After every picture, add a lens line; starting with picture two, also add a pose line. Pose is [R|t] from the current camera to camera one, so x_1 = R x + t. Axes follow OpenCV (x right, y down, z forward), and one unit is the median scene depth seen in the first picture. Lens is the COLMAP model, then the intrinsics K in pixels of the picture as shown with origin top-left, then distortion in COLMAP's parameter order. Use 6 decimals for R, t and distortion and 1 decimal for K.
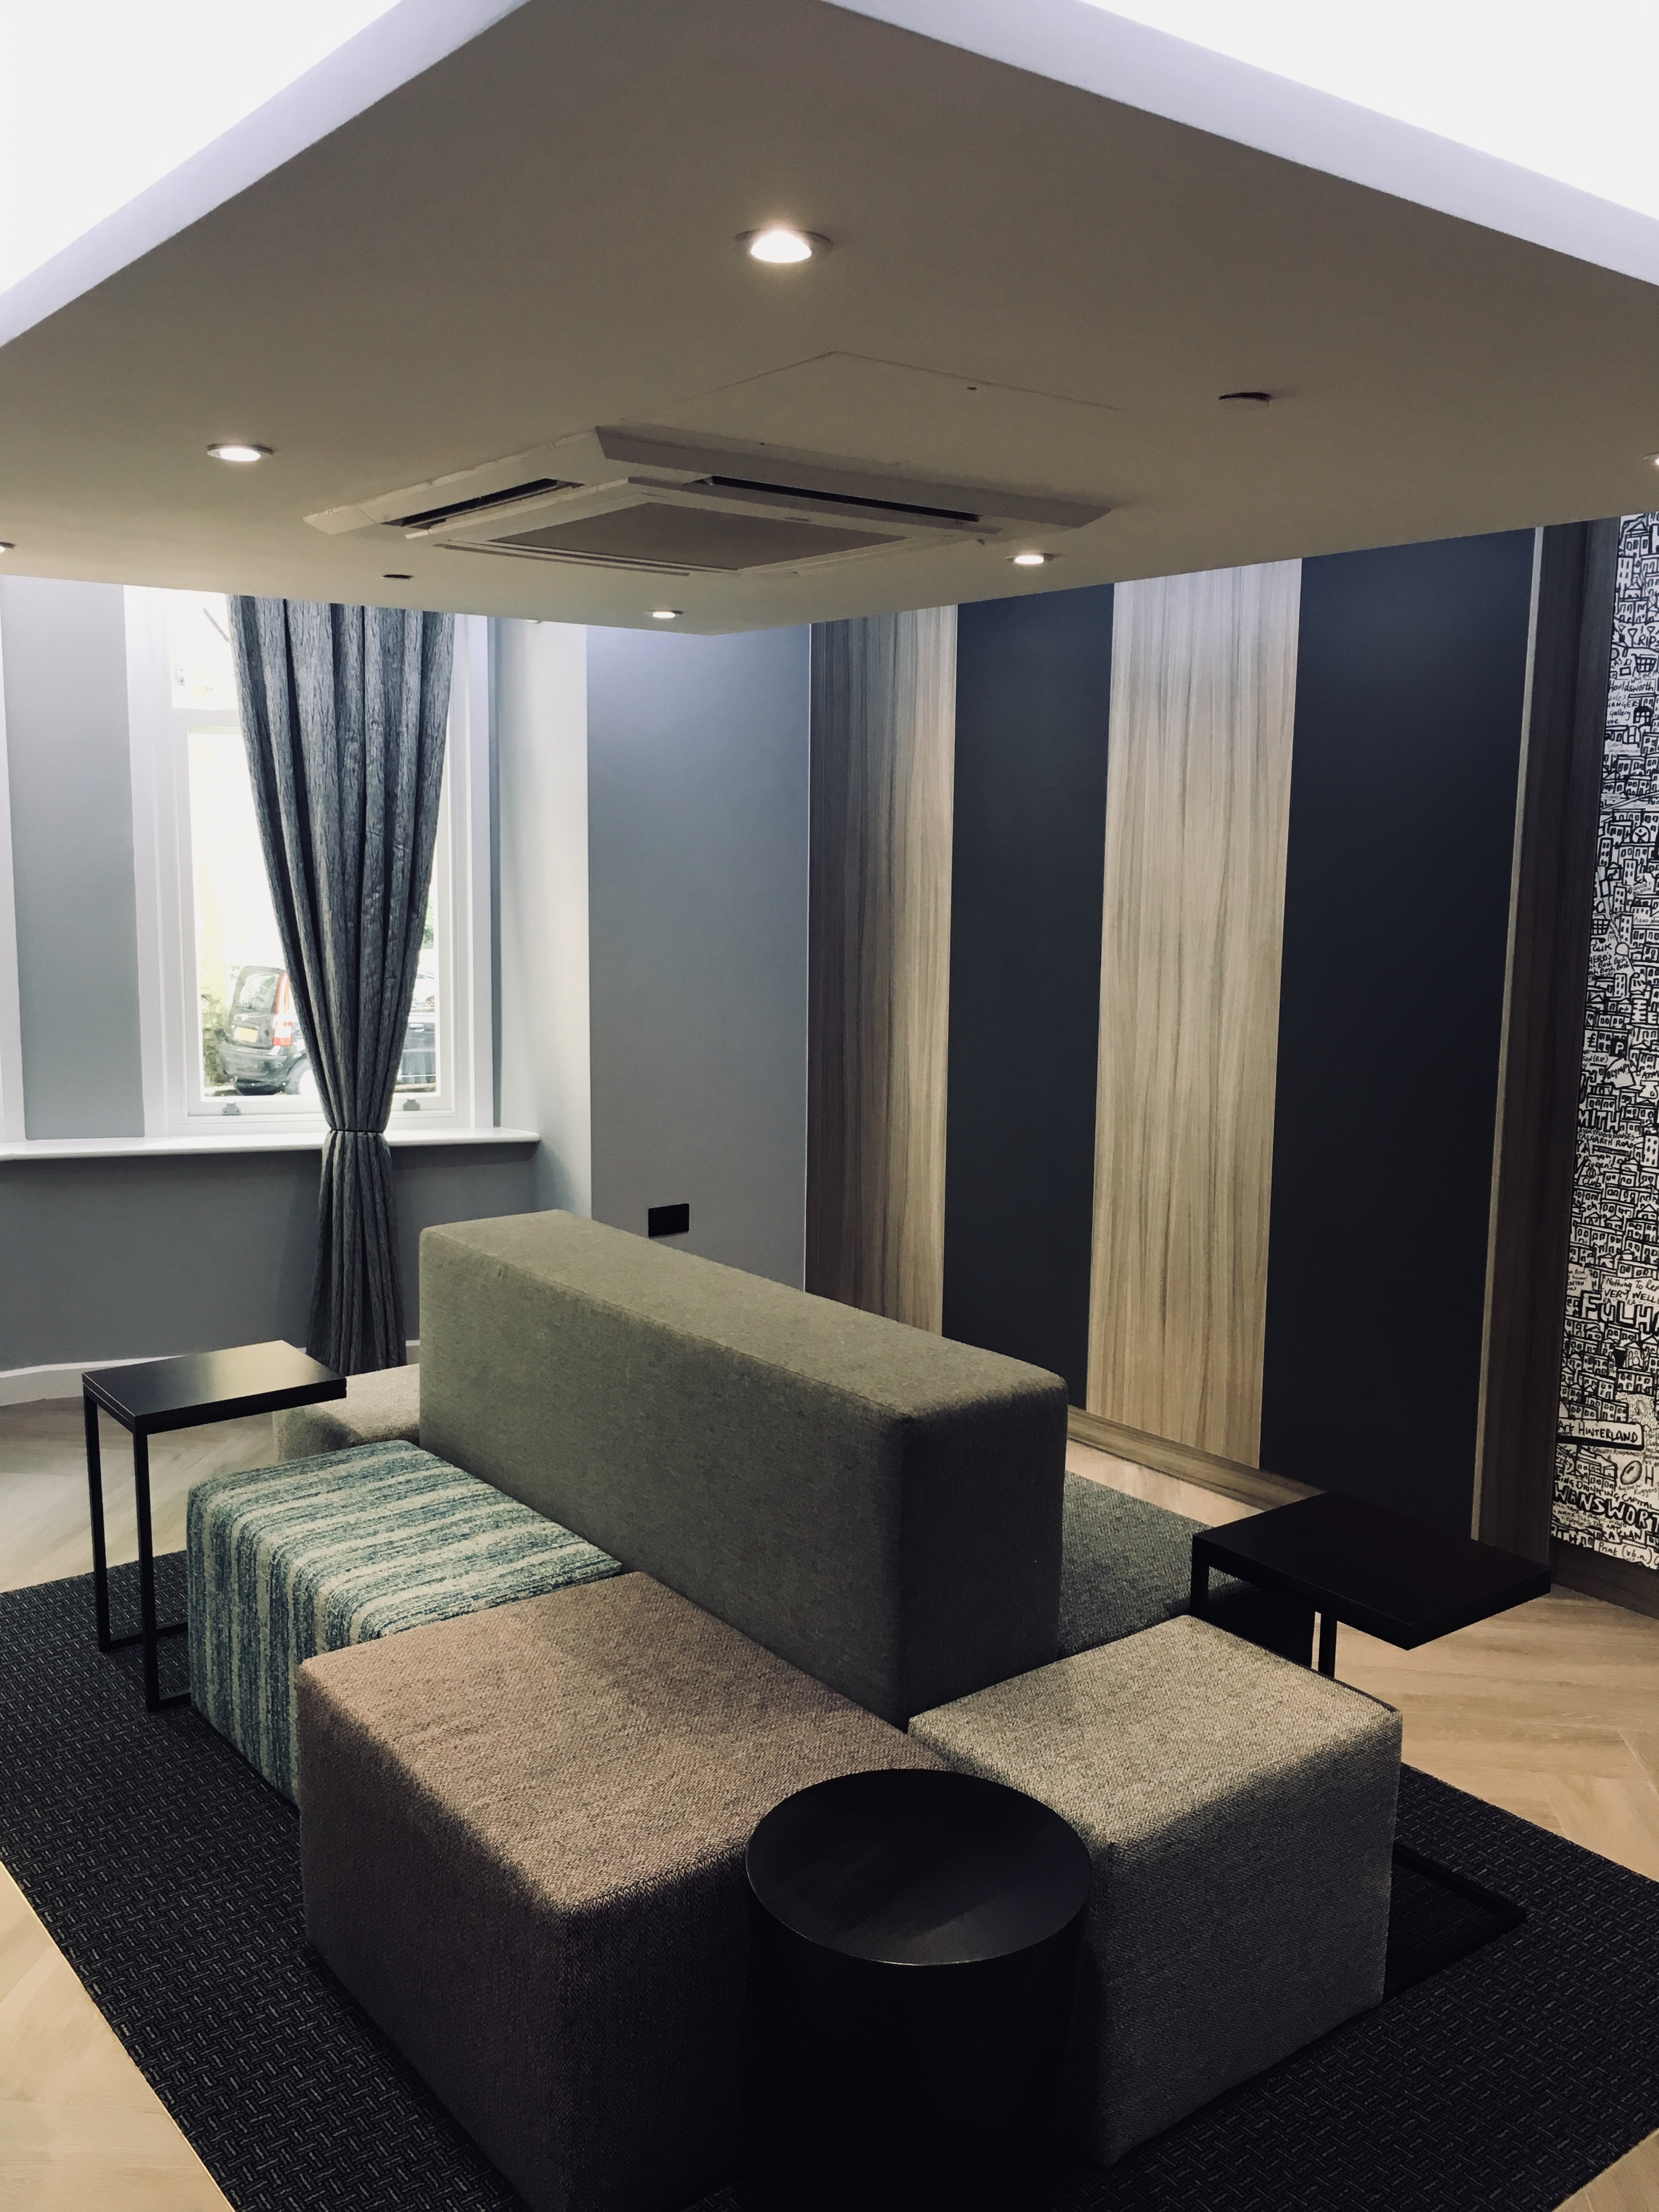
lens RADIAL K [[1906.4, 0, 824.6], [0, 1906.4, 1104.2], [0, 0, 1]] dist [0.055378, -0.066362]
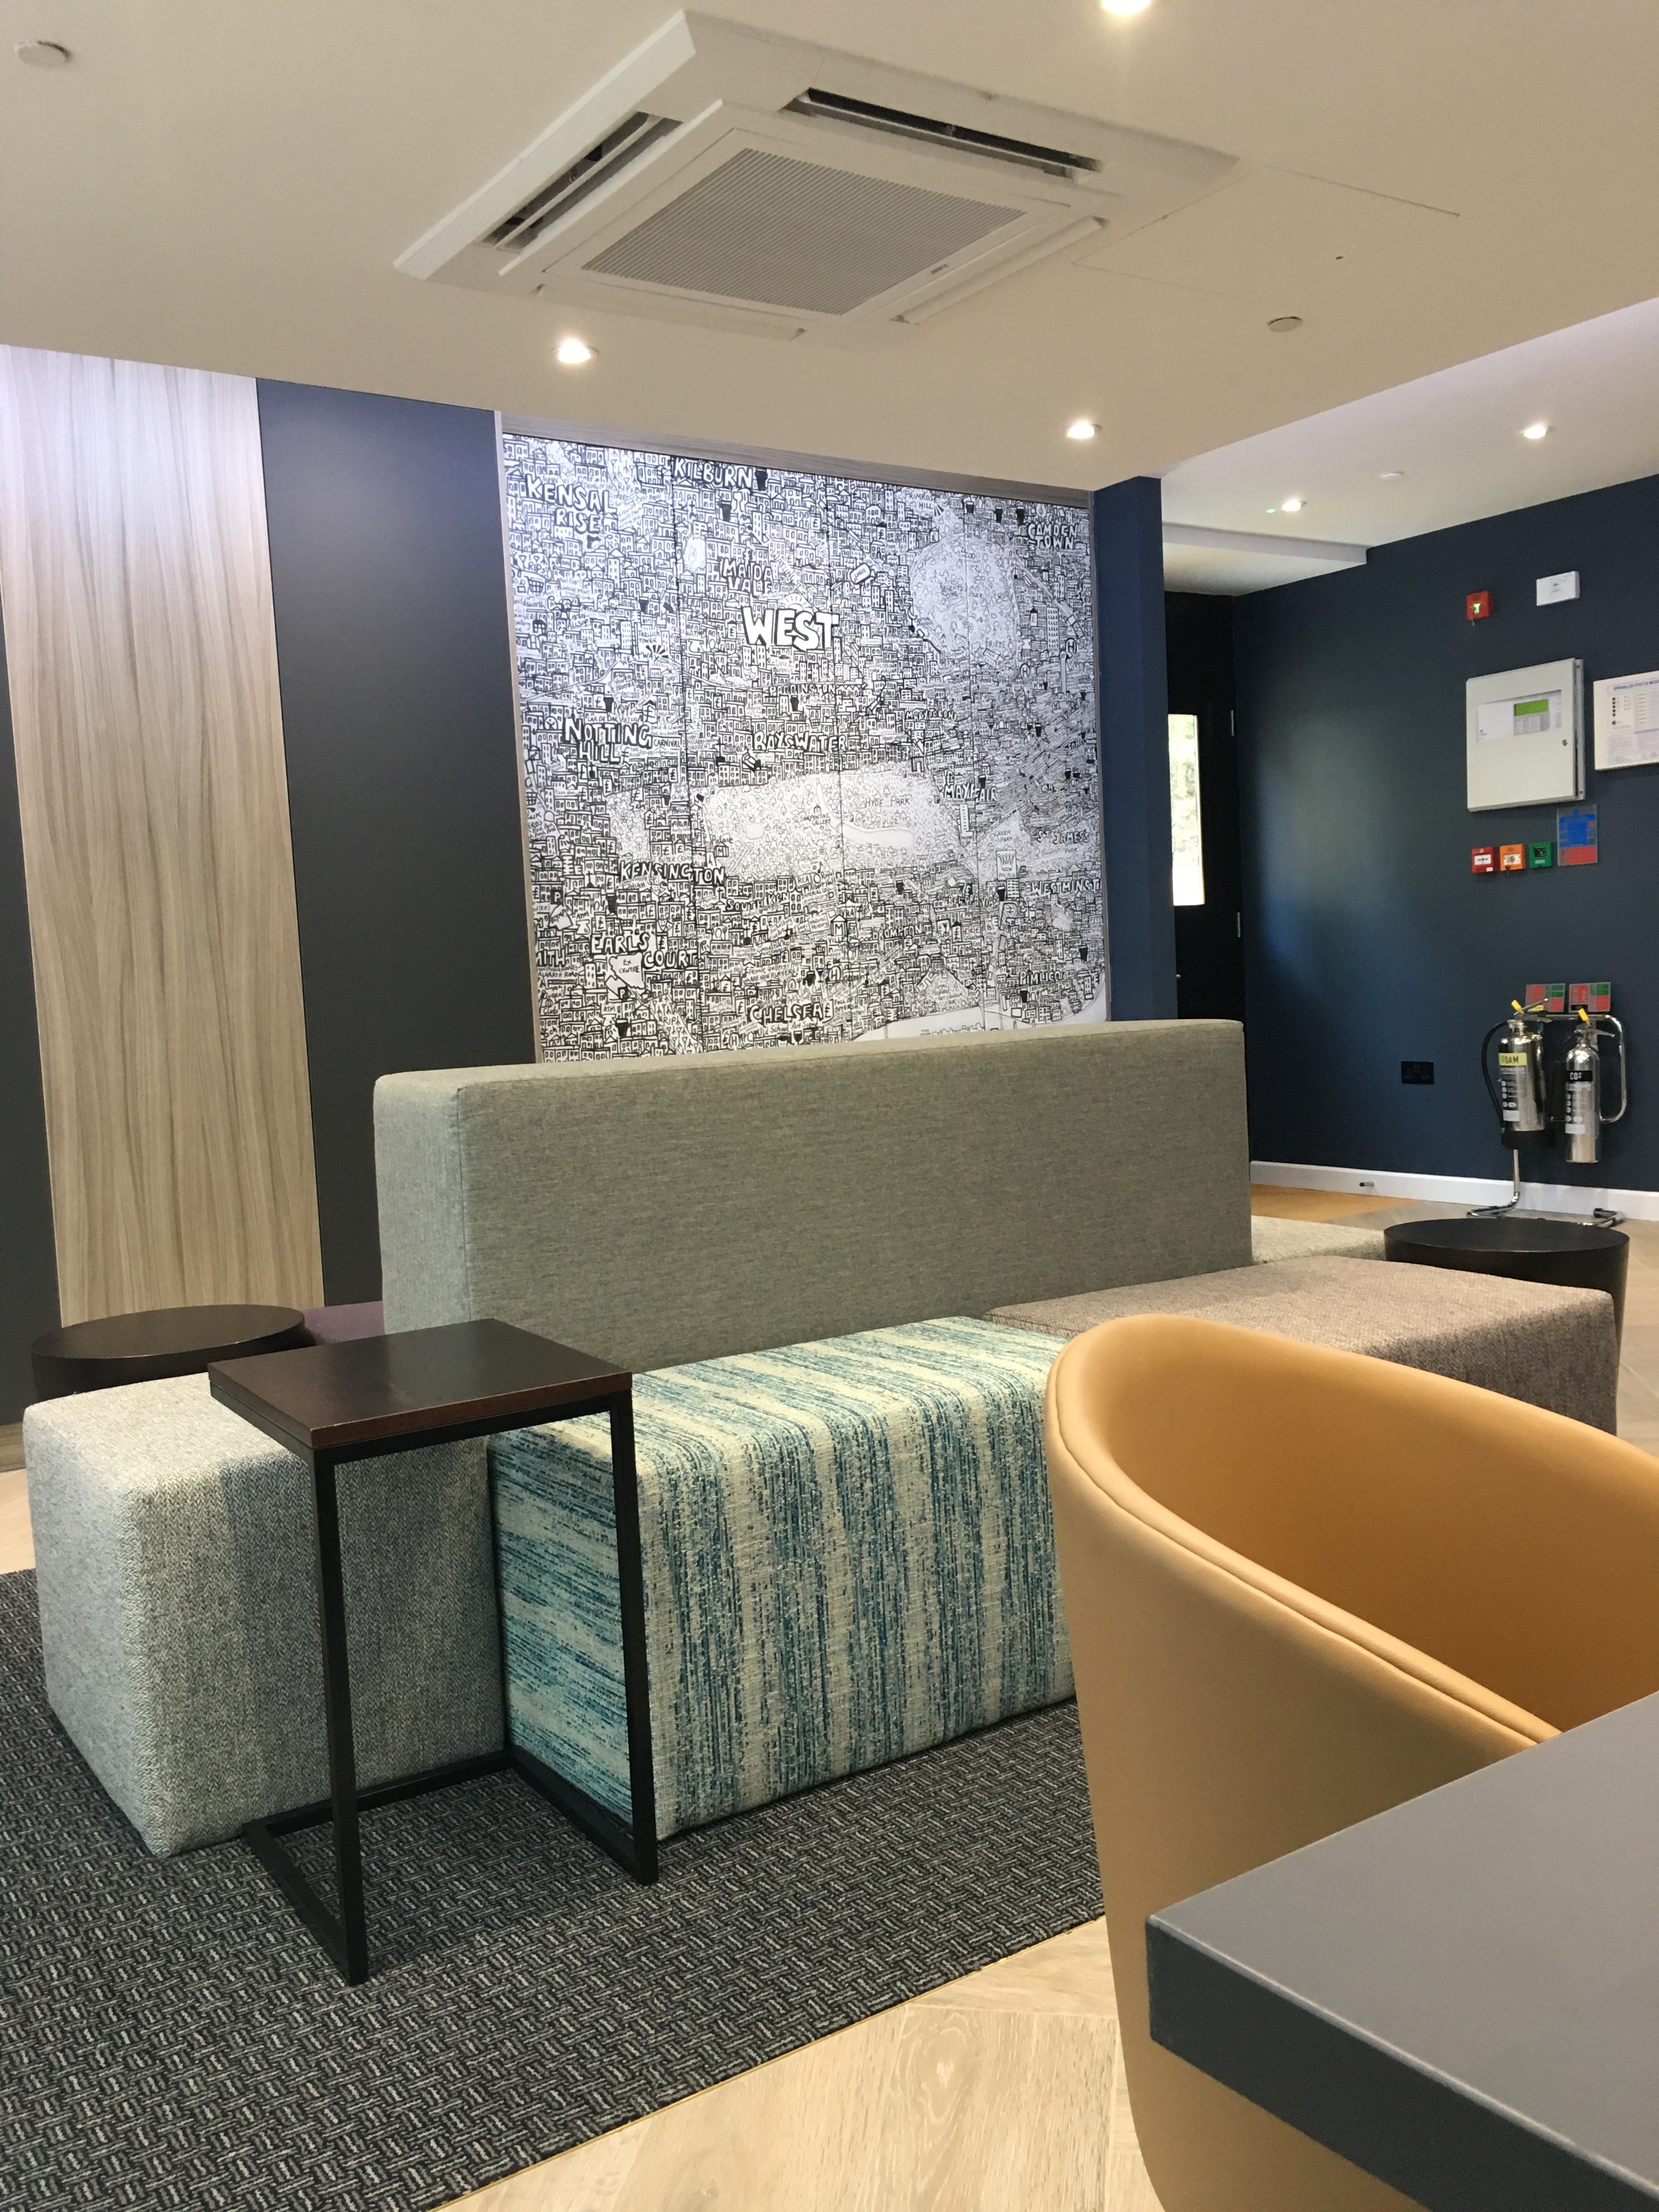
lens RADIAL K [[1906.4, 0, 824.1], [0, 1906.4, 1104.7], [0, 0, 1]] dist [0.055378, -0.066362]
pose [[0.074535, -0.092484, 0.992921, -0.808678], [0.194181, 0.977977, 0.076516, 0.040984], [-0.978130, 0.187103, 0.090852, 0.751688]]
